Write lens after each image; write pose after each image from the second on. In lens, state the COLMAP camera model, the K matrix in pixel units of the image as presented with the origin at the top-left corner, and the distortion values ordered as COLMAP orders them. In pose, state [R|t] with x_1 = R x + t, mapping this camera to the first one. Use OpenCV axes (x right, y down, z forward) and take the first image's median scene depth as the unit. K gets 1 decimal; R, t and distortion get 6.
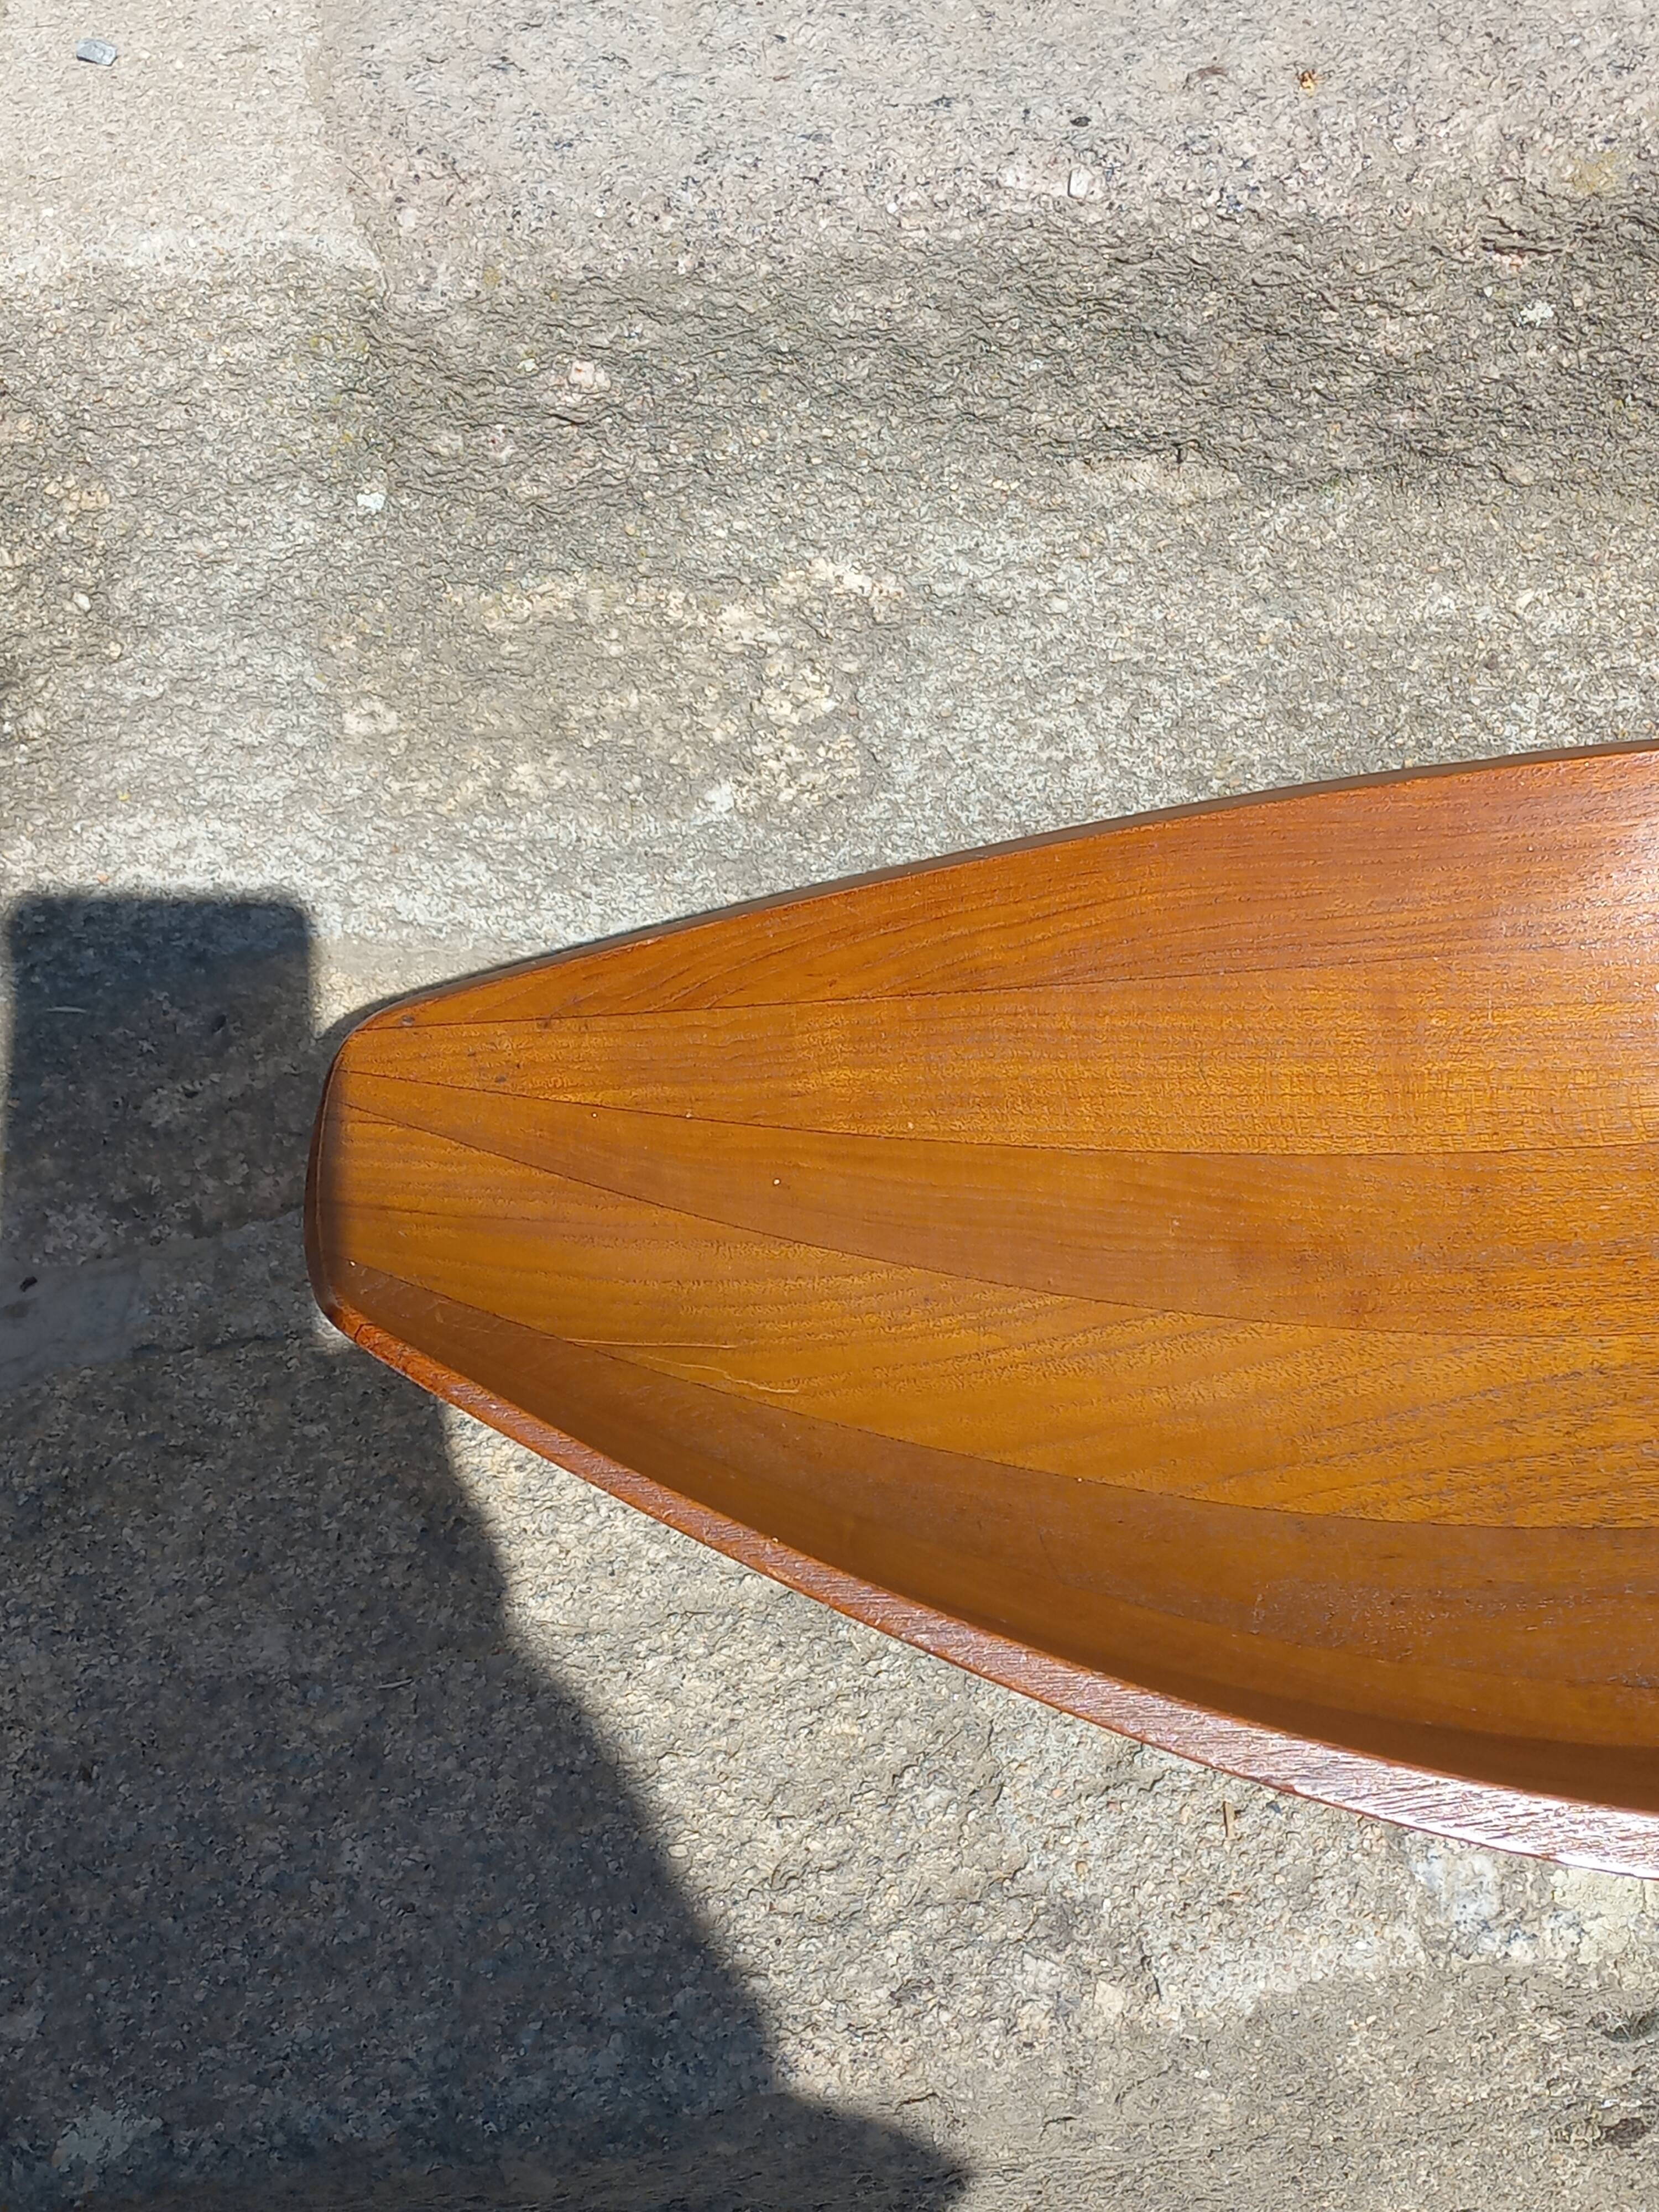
lens RADIAL K [[3158.8, 0, 841.8], [0, 3158.8, 1099.8], [0, 0, 1]] dist [0.086531, 0.000000]
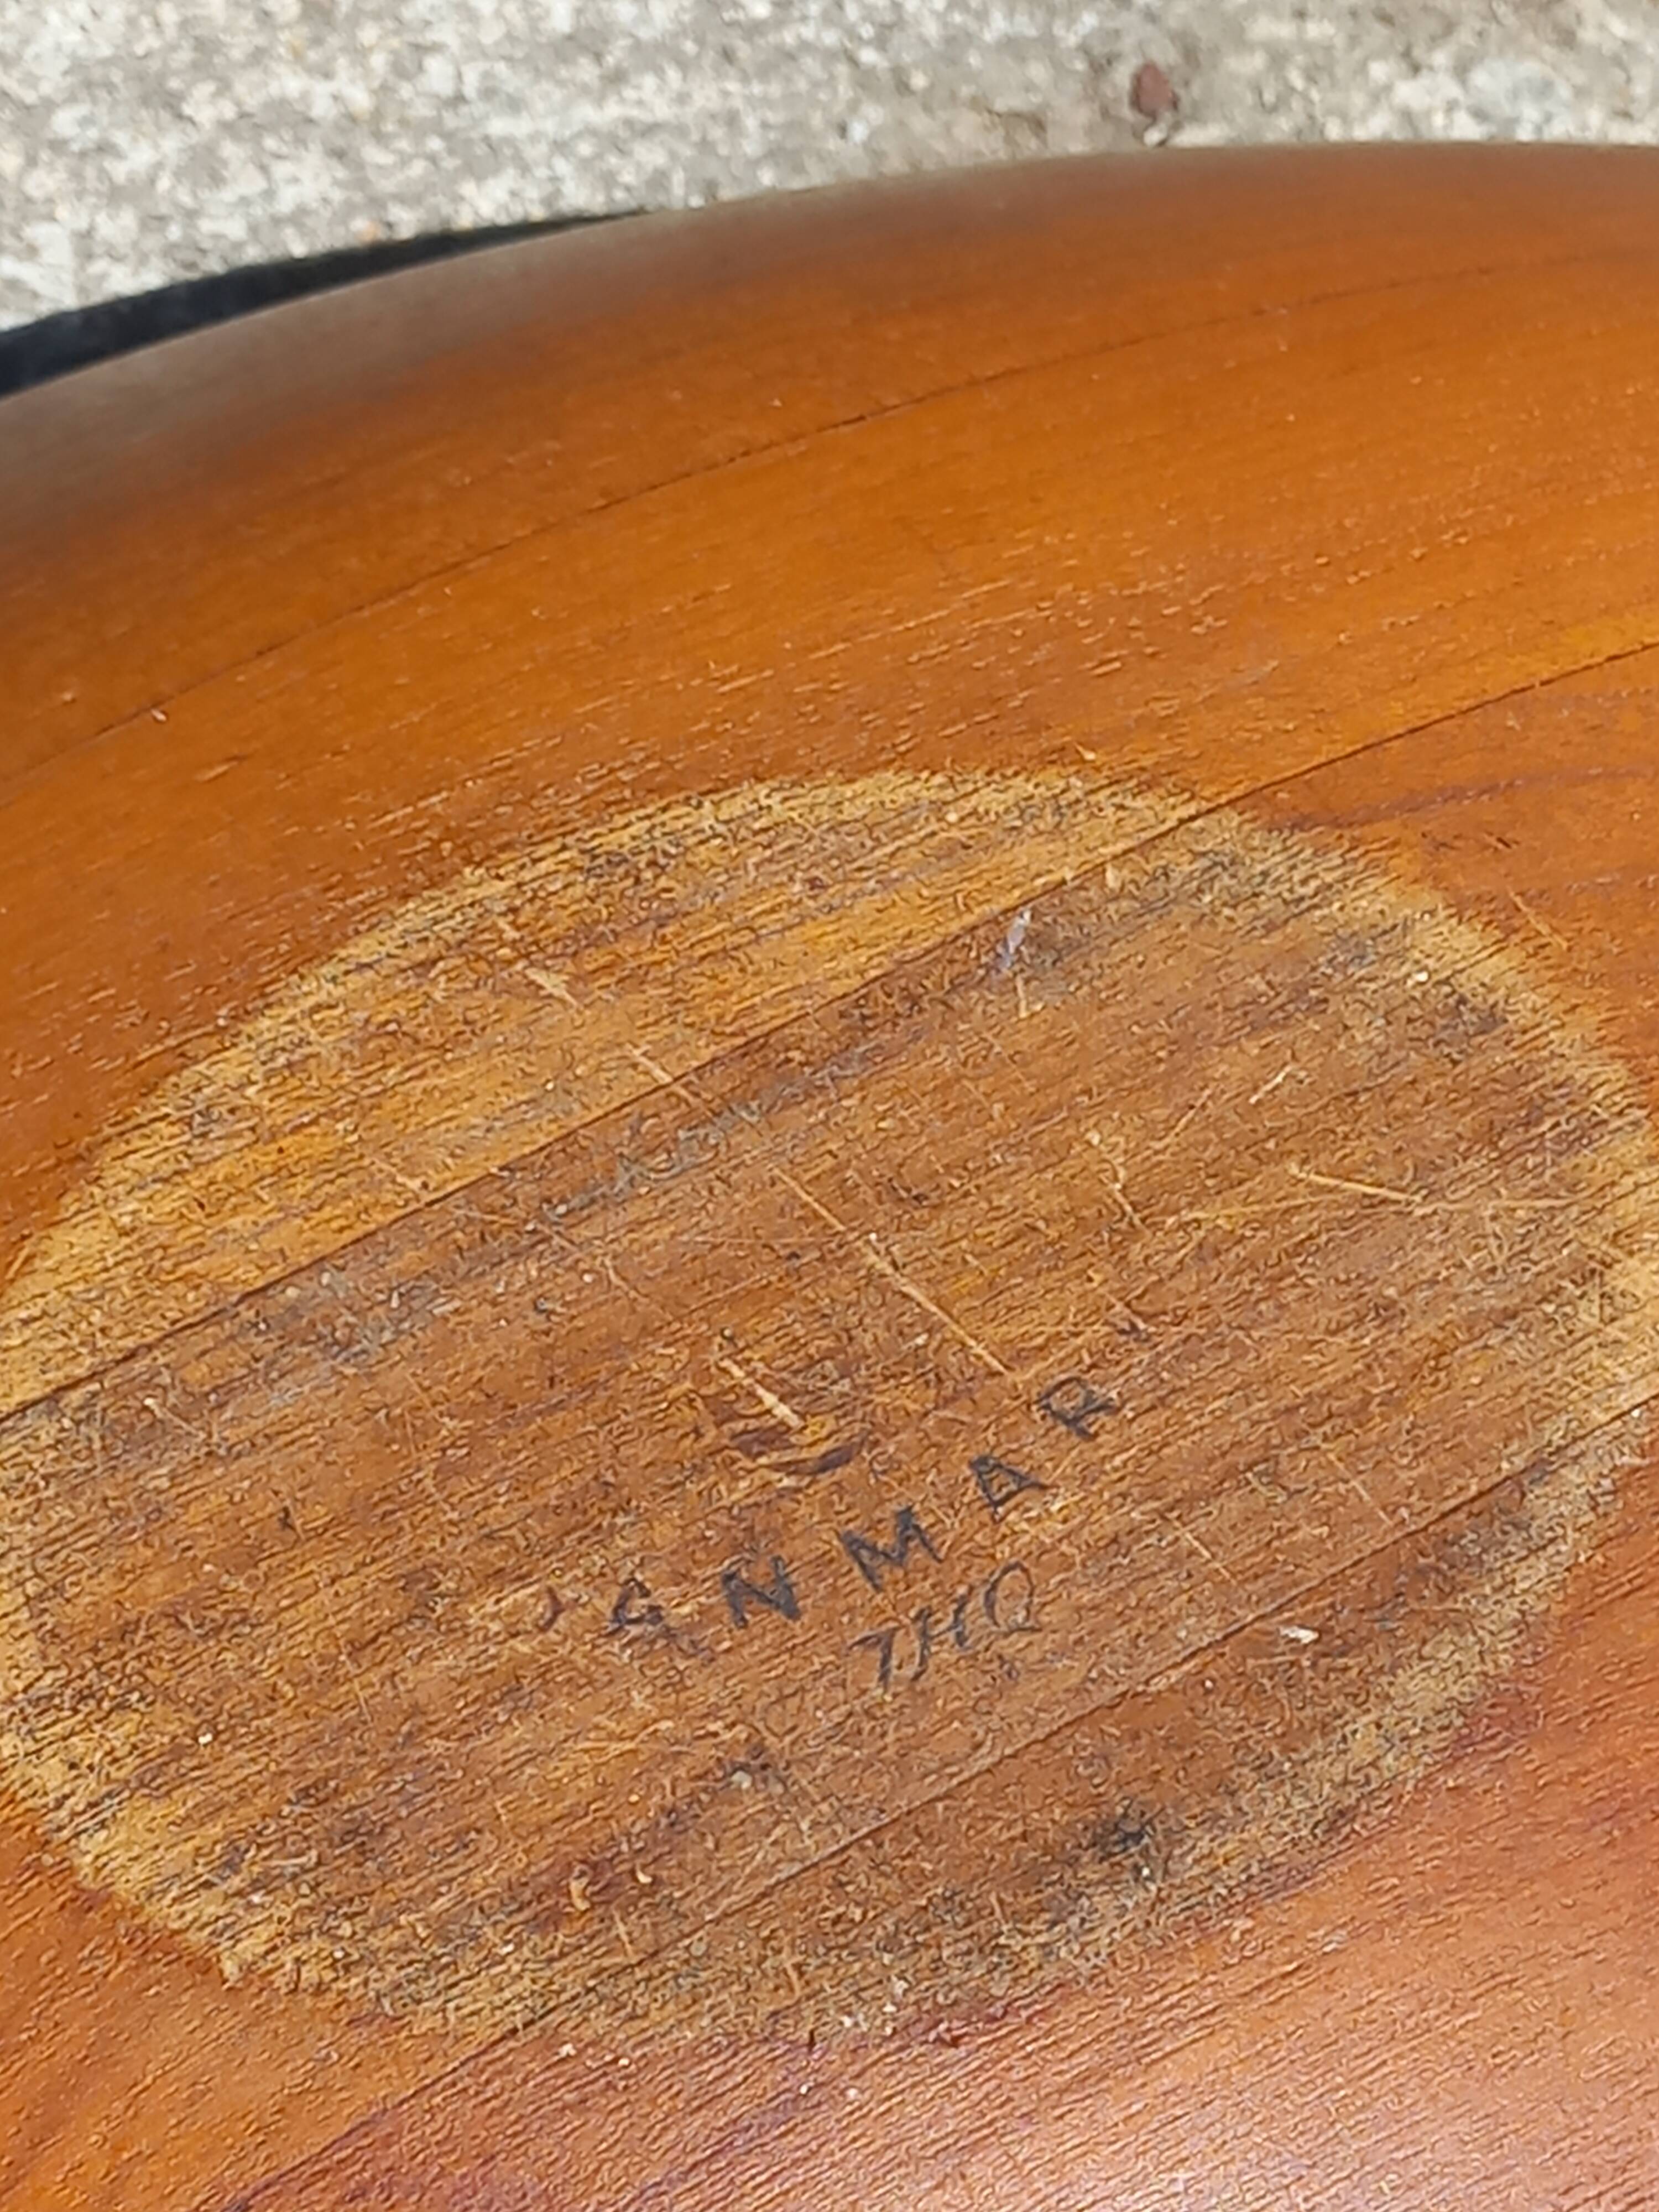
lens RADIAL K [[6388.9, 0, 841.4], [0, 6388.9, 1092.6], [0, 0, 1]] dist [0.081963, 0.000000]
pose [[0.926455, -0.249088, 0.282199, 0.078917], [0.212414, 0.964913, 0.154346, -0.140798], [-0.310743, -0.083052, 0.946859, 0.305307]]
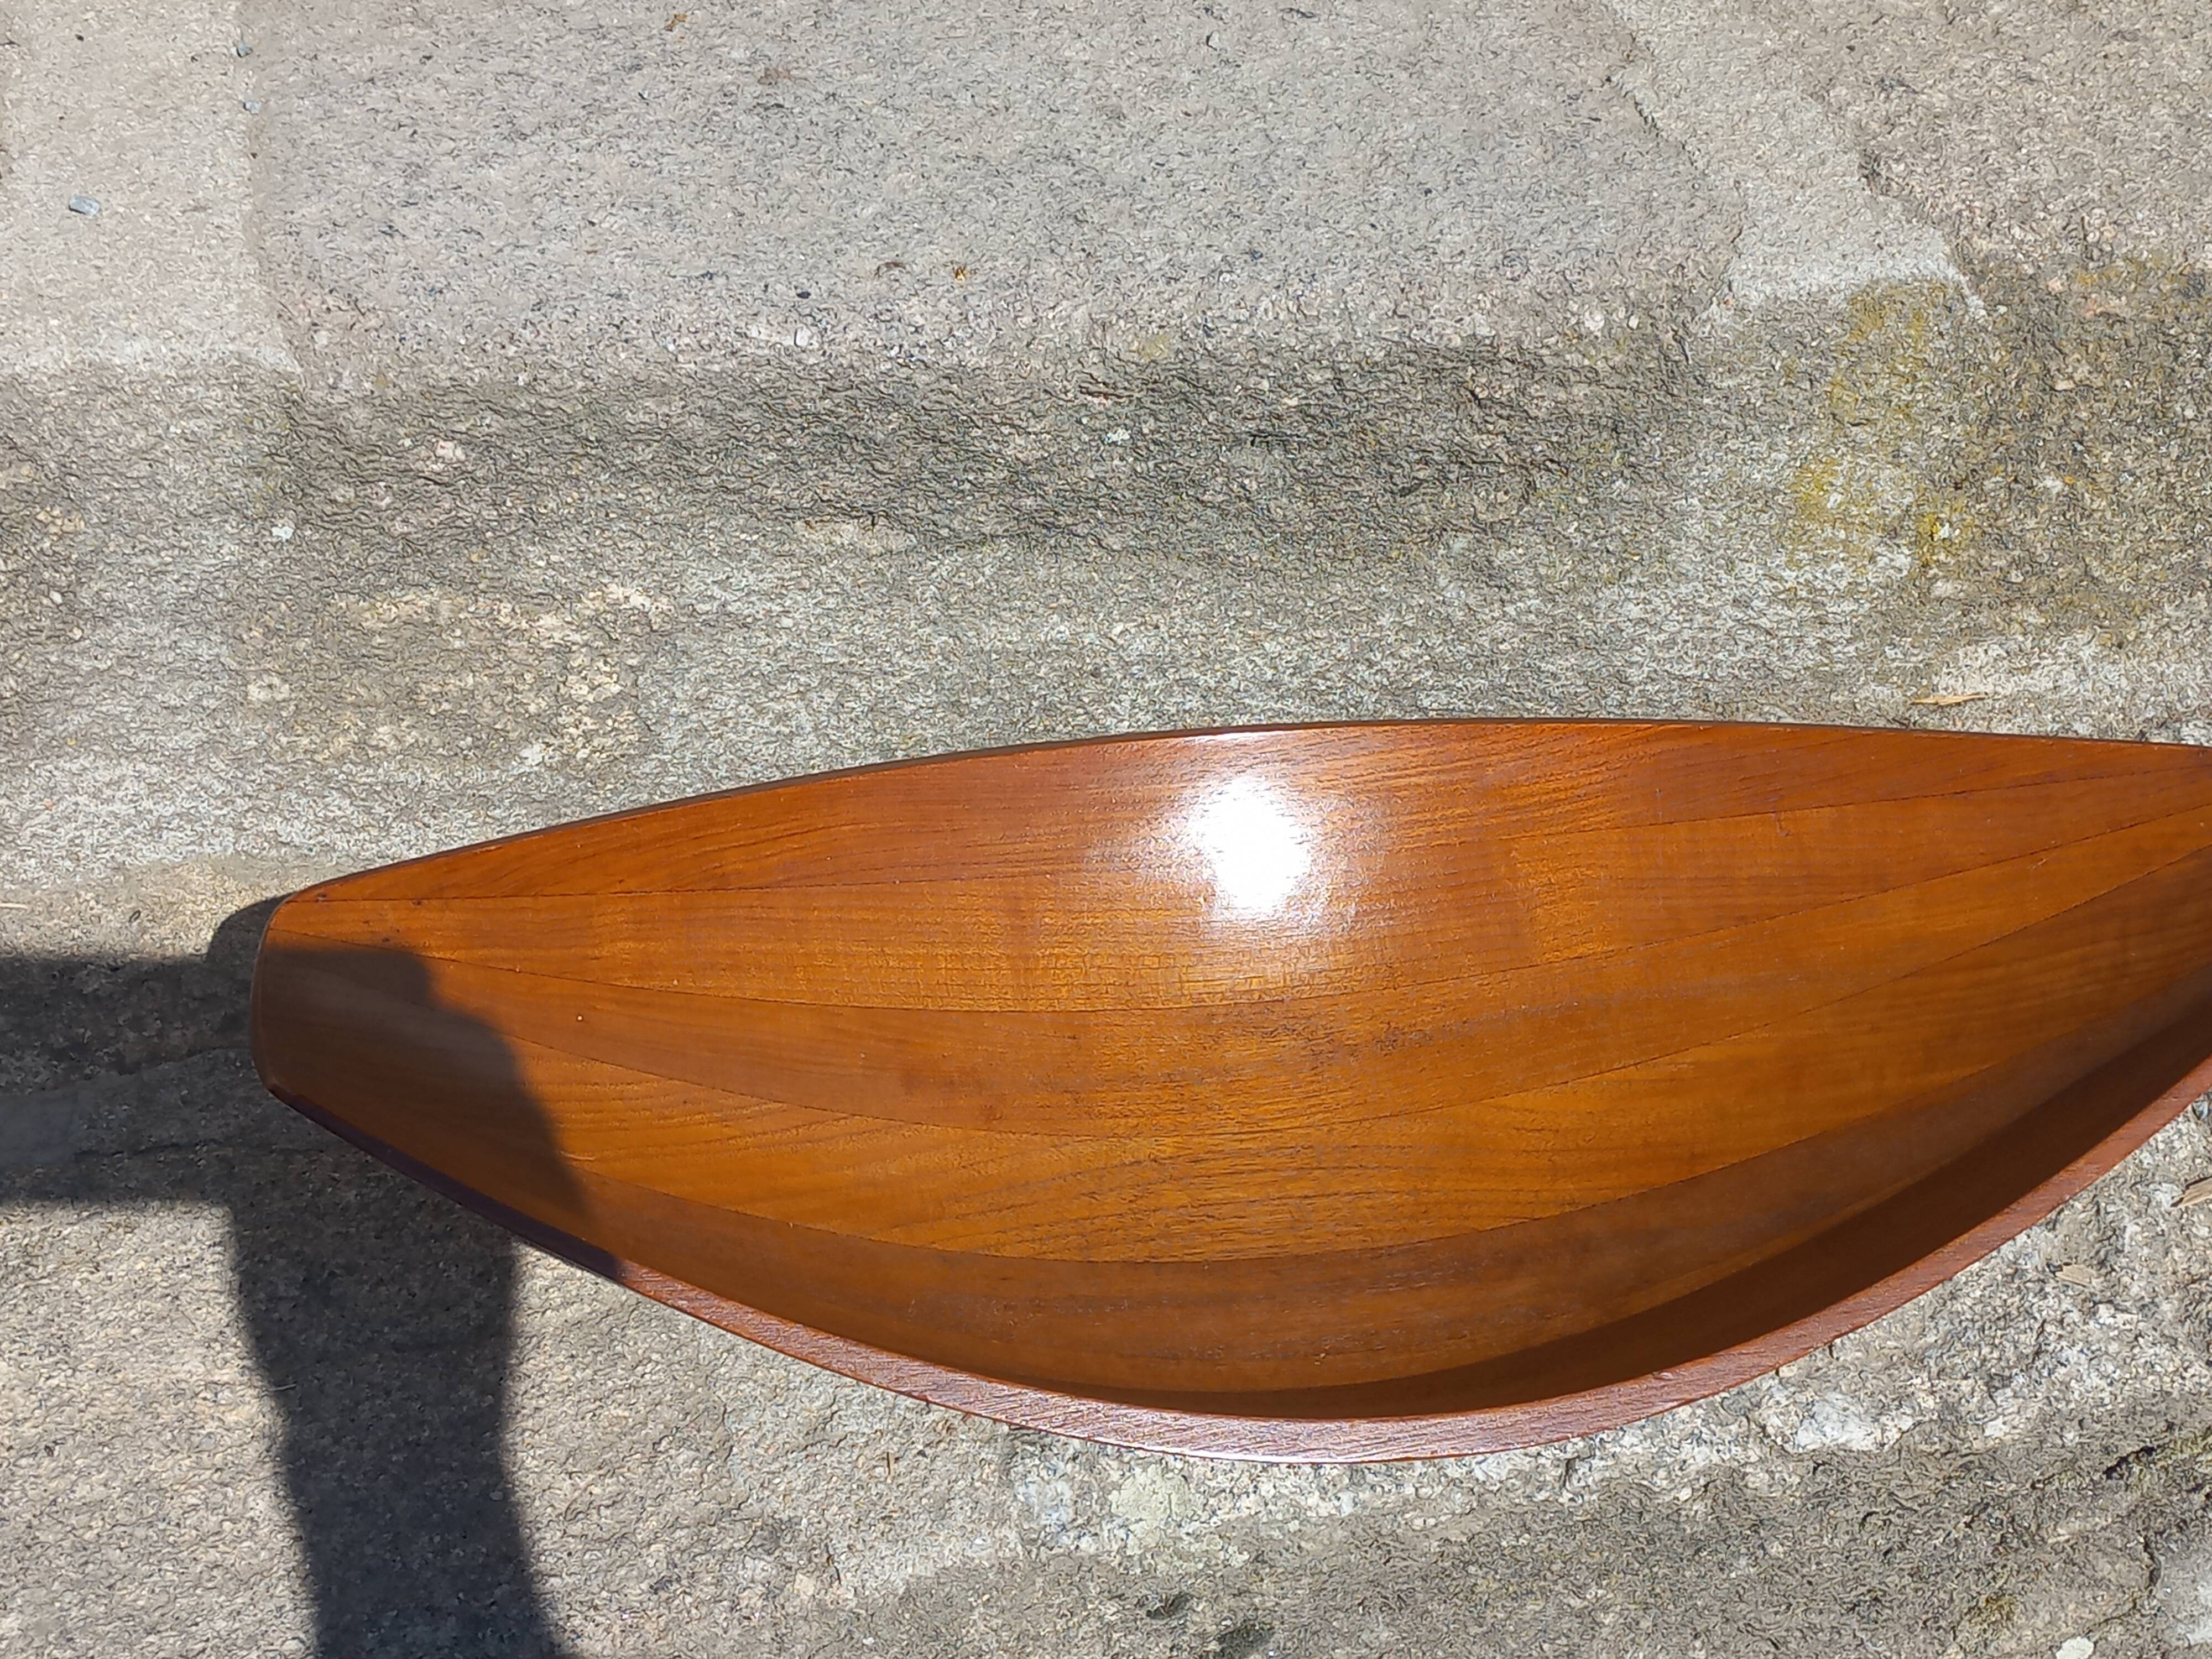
lens RADIAL K [[3158.8, 0, 1098.2], [0, 3158.8, 824.4], [0, 0, 1]] dist [0.086531, 0.000000]
pose [[0.986295, 0.020057, 0.163765, -0.023275], [-0.004829, 0.995667, -0.092861, 0.063776], [-0.164918, 0.090798, 0.982119, -0.399846]]
